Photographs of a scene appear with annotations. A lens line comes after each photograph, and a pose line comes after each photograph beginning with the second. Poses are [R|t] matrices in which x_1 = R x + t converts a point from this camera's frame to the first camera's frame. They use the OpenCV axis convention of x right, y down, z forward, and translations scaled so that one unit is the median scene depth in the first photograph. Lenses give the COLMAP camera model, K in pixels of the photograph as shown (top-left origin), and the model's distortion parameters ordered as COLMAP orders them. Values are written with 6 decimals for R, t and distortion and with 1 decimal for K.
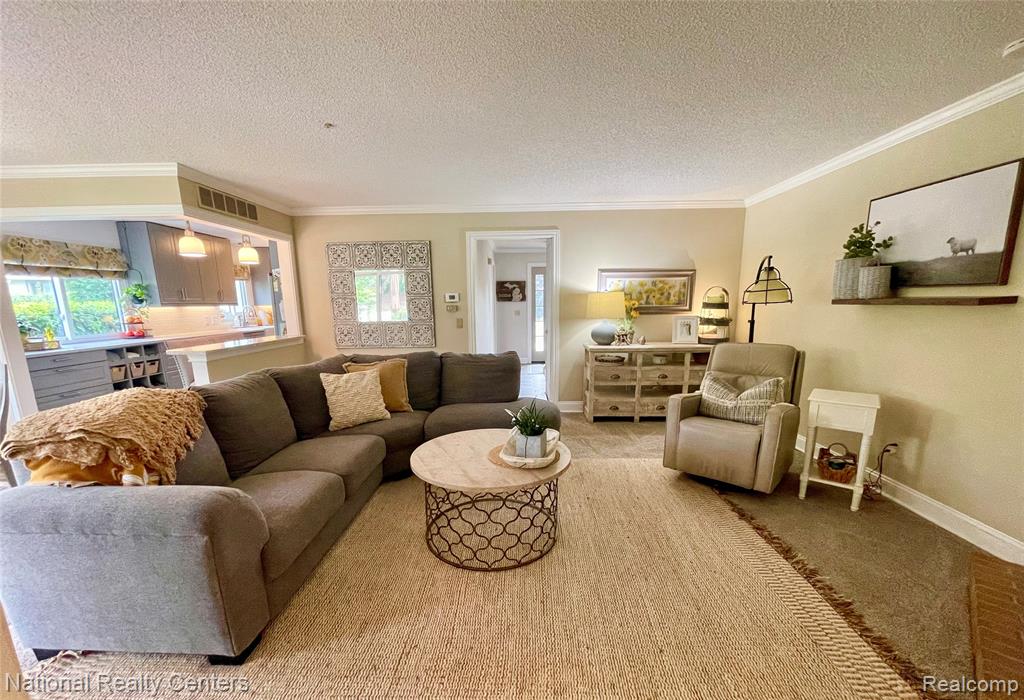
lens RADIAL K [[415.6, 0, 511.3], [0, 415.6, 385.9], [0, 0, 1]] dist [-0.002127, 0.000392]
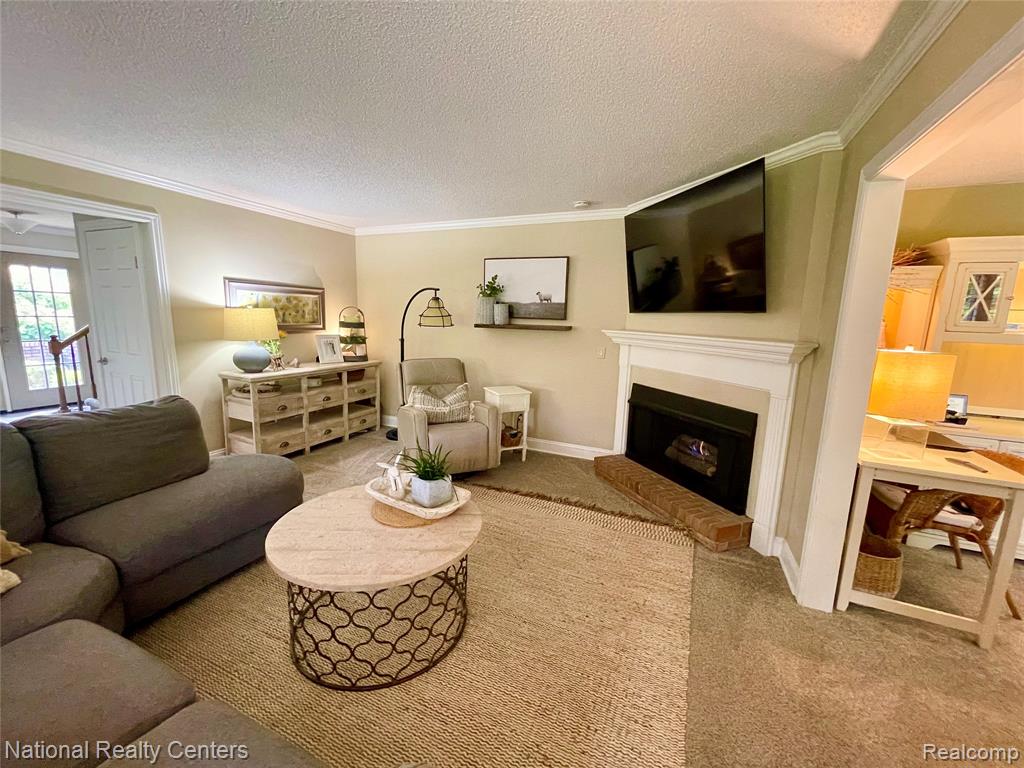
lens RADIAL K [[415.4, 0, 512.2], [0, 415.4, 385.2], [0, 0, 1]] dist [-0.005324, 0.001668]
pose [[0.383421, -0.127693, 0.914704, -0.340340], [0.151469, 0.985680, 0.074109, -0.060186], [-0.911068, 0.110134, 0.397272, 0.233089]]
